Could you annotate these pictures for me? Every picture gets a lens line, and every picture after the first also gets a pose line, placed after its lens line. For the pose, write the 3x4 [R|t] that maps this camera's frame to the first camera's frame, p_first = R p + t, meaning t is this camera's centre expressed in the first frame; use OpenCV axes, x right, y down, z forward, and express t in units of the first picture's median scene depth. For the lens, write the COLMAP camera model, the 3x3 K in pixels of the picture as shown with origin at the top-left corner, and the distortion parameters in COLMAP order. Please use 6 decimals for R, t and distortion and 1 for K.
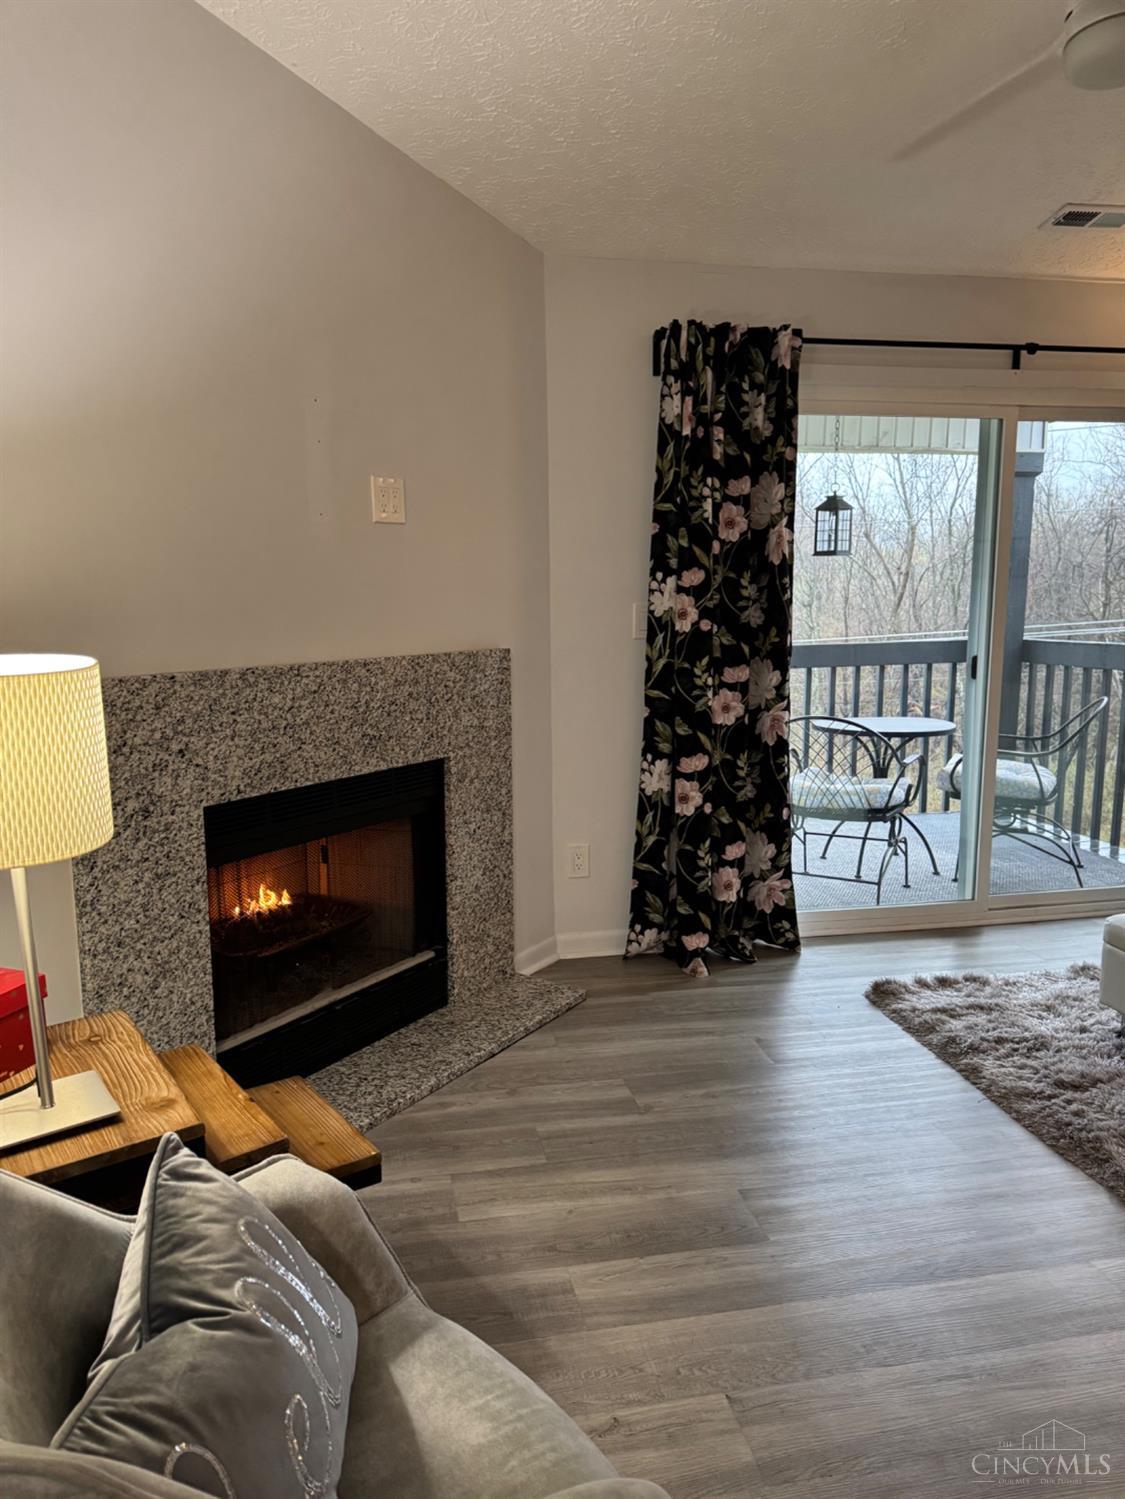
lens RADIAL K [[1054.6, 0, 563.7], [0, 1054.6, 754.1], [0, 0, 1]] dist [0.106300, -0.005774]
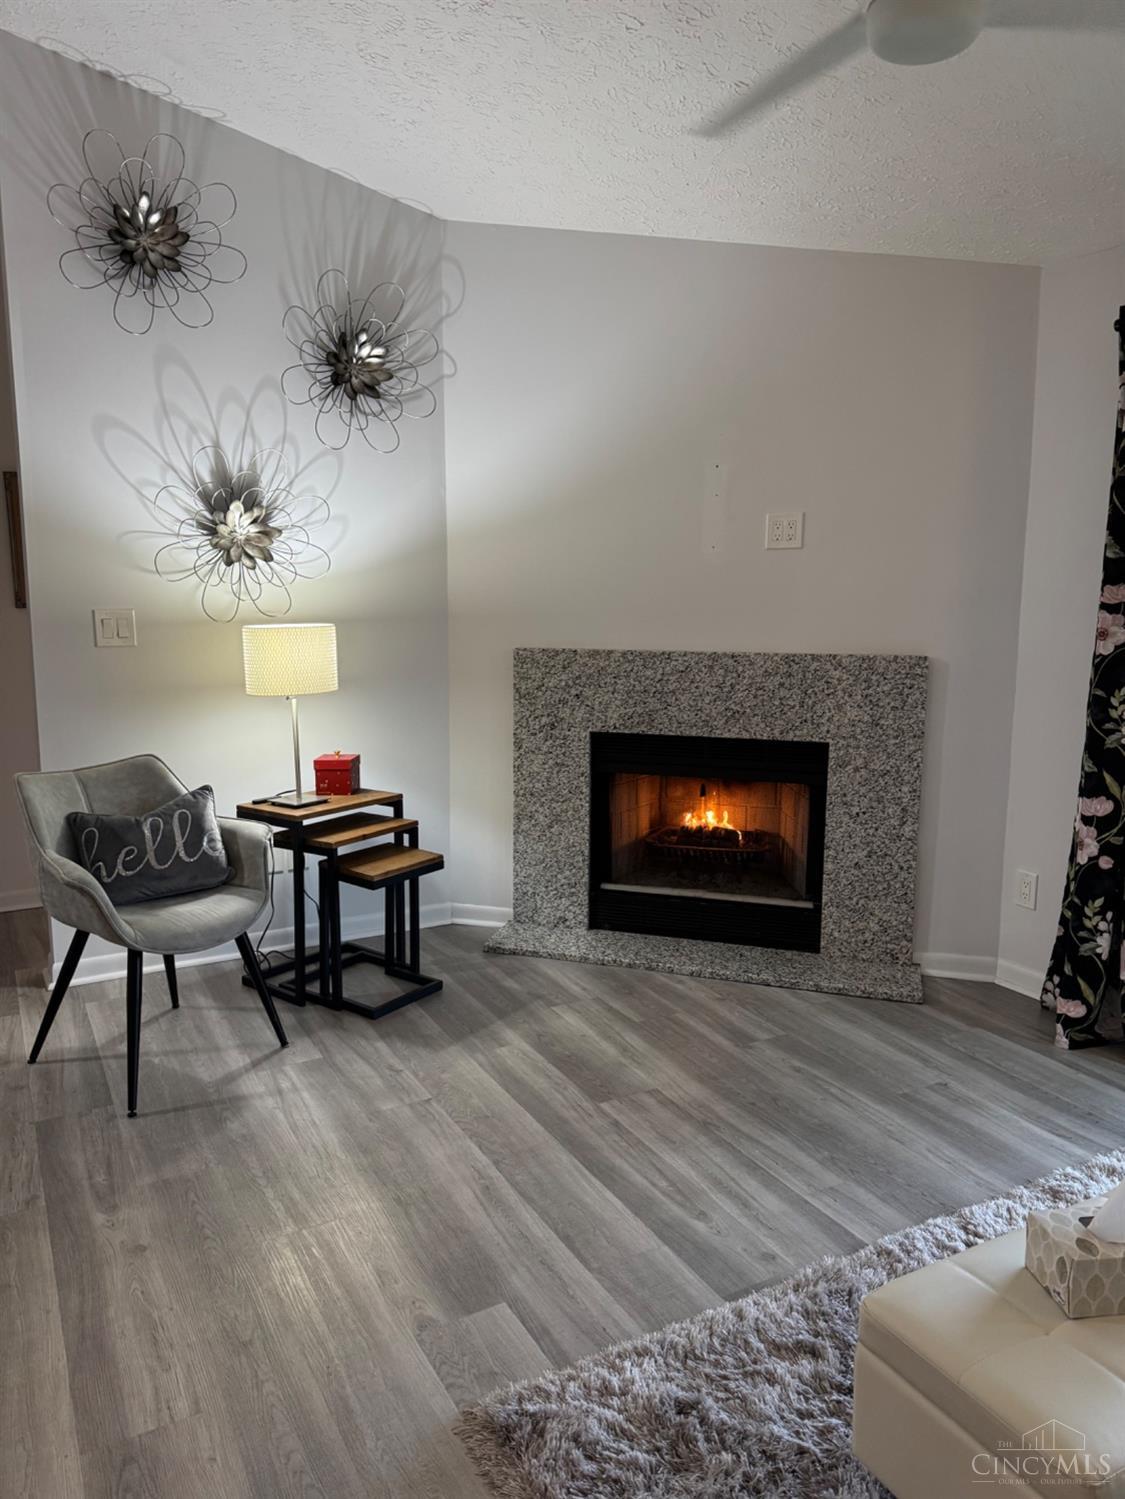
lens RADIAL K [[1054.6, 0, 564.9], [0, 1054.6, 738.5], [0, 0, 1]] dist [0.106300, -0.005774]
pose [[0.305460, 0.142684, -0.941454, 1.054845], [-0.156399, 0.982800, 0.098206, -0.083254], [0.939273, 0.117245, 0.322521, 0.388837]]
